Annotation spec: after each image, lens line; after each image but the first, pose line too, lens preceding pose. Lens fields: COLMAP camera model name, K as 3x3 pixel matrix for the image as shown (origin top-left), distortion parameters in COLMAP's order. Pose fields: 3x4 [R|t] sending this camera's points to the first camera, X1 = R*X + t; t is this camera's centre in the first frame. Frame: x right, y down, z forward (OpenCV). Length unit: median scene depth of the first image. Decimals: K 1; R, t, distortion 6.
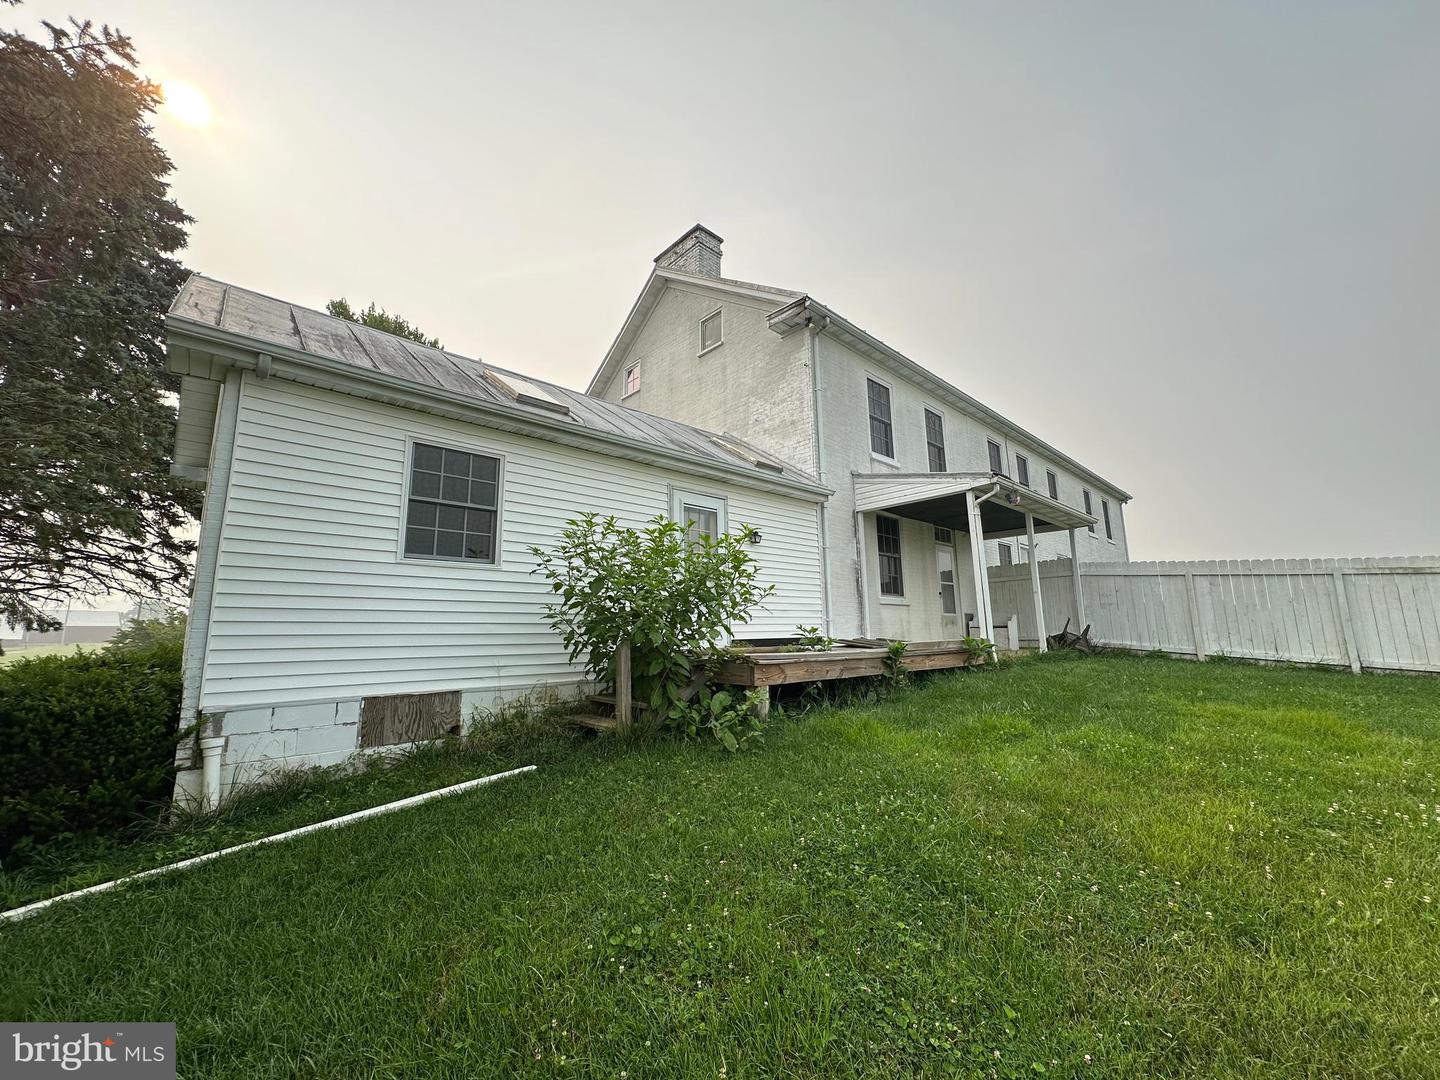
lens RADIAL K [[574.3, 0, 717.7], [0, 574.3, 537.7], [0, 0, 1]] dist [-0.002882, 0.000102]
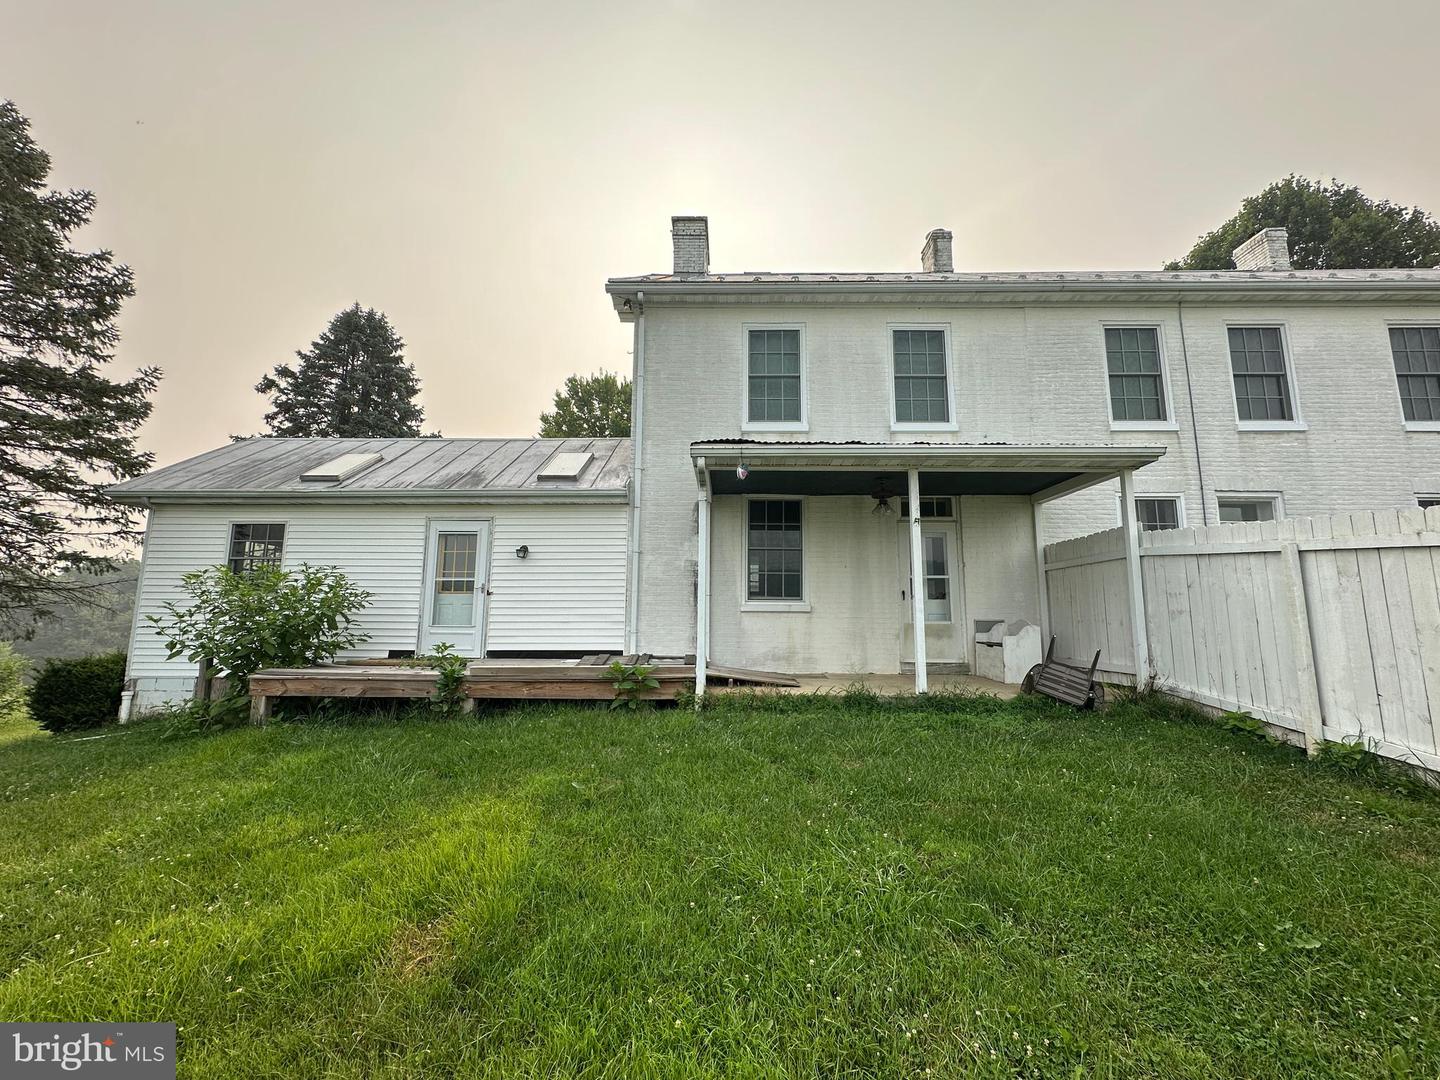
lens RADIAL K [[574.3, 0, 717.1], [0, 574.3, 541.4], [0, 0, 1]] dist [-0.002882, 0.000102]
pose [[0.717660, -0.077271, -0.692094, 0.993109], [0.101781, 0.994792, -0.005526, 0.020131], [0.688916, -0.066476, 0.721786, 0.477282]]
